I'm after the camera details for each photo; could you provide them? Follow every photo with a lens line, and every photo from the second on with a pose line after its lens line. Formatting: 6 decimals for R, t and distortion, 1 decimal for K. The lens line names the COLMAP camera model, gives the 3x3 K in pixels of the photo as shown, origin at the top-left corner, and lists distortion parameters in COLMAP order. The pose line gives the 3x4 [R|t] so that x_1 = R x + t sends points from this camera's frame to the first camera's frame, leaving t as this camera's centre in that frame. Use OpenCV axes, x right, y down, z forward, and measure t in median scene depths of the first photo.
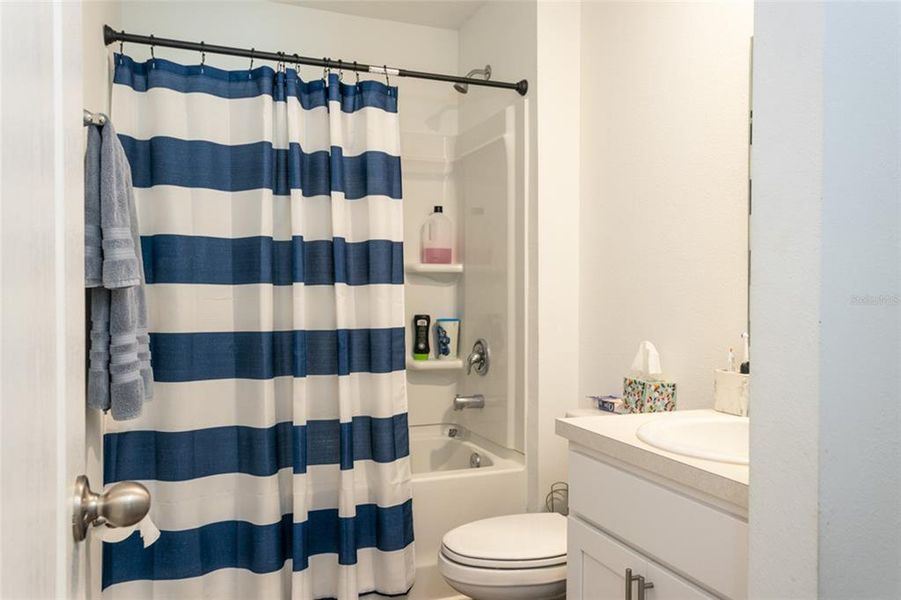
lens RADIAL K [[681.1, 0, 450.5], [0, 681.1, 300.0], [0, 0, 1]] dist [0.011189, -0.000825]
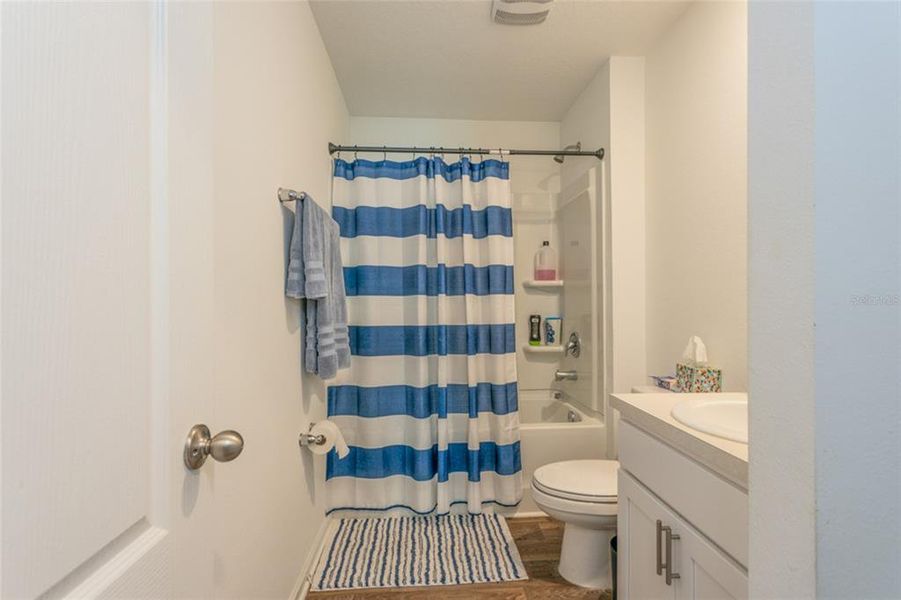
lens RADIAL K [[426.0, 0, 448.3], [0, 426.0, 300.2], [0, 0, 1]] dist [0.001229, 0.000937]
pose [[0.954627, -0.007978, -0.297698, 0.076814], [0.004541, 0.999915, -0.012235, 0.000155], [0.297770, 0.010328, 0.954582, 0.082806]]
